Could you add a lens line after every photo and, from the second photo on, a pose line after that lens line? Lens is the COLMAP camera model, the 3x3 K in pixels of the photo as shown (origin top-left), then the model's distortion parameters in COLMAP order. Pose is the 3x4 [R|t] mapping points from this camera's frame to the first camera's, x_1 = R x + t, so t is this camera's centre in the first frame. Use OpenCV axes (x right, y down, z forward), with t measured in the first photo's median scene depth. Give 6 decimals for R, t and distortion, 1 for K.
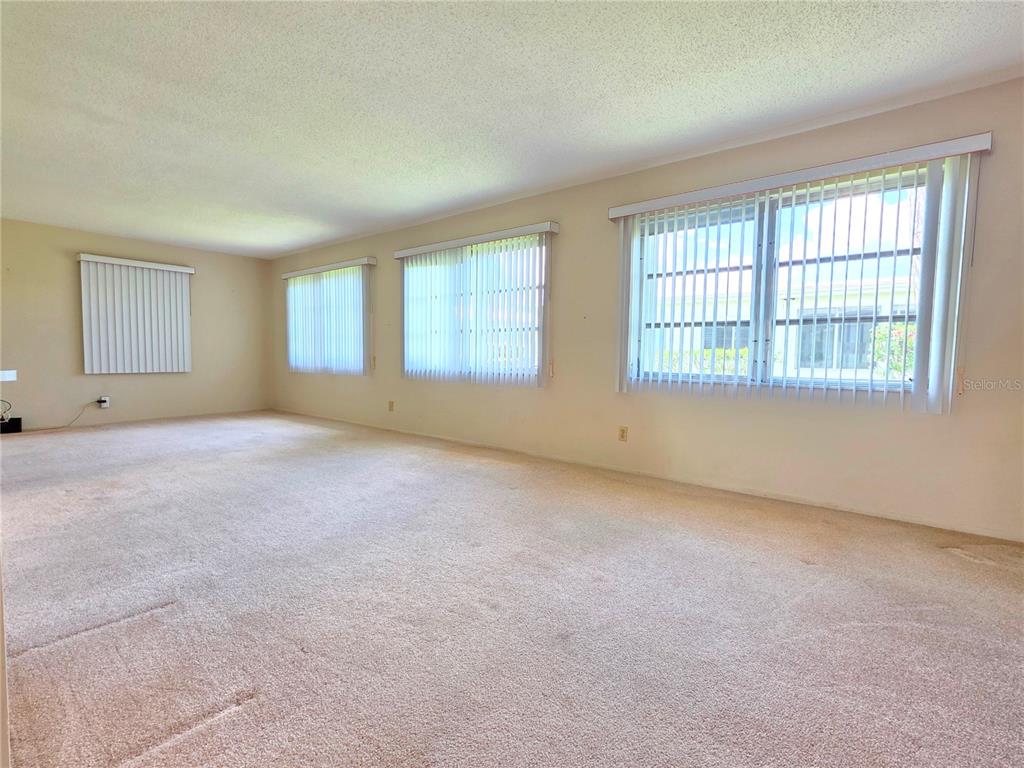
lens RADIAL K [[485.7, 0, 506.4], [0, 485.7, 381.1], [0, 0, 1]] dist [0.010515, 0.001518]
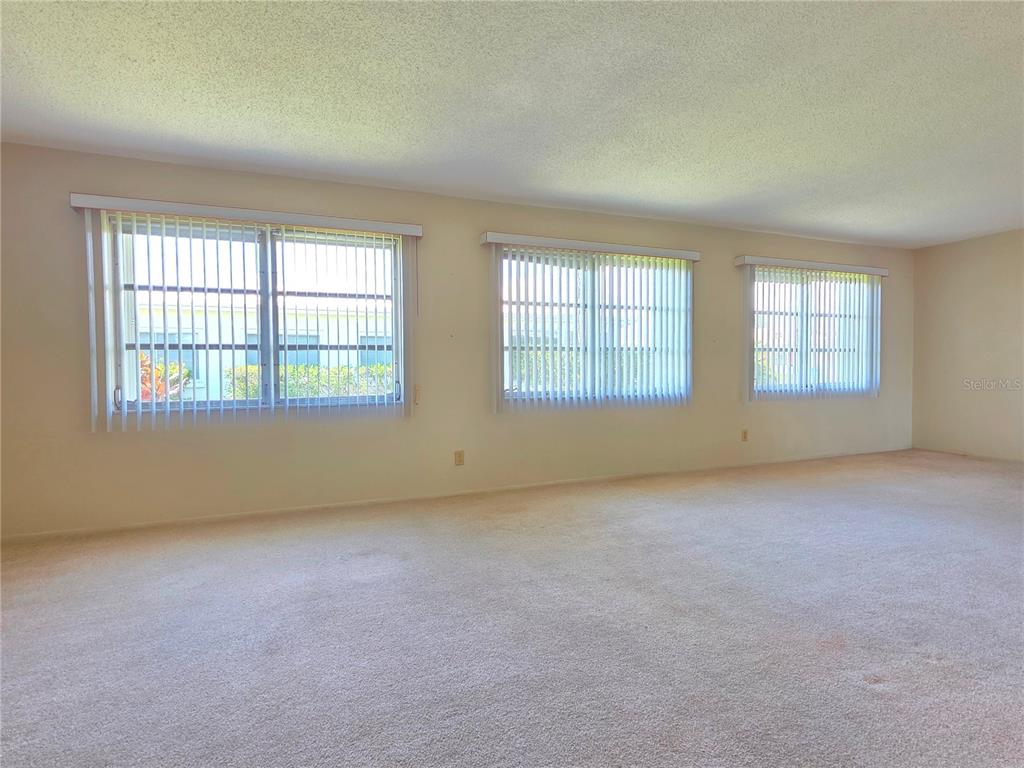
lens RADIAL K [[466.4, 0, 512.0], [0, 466.4, 384.0], [0, 0, 1]] dist [0.041151, 0.000078]
pose [[0.499175, -0.036190, 0.865745, -0.749547], [0.072678, 0.997355, -0.000213, -0.044915], [-0.863448, 0.063026, 0.500485, 0.612504]]
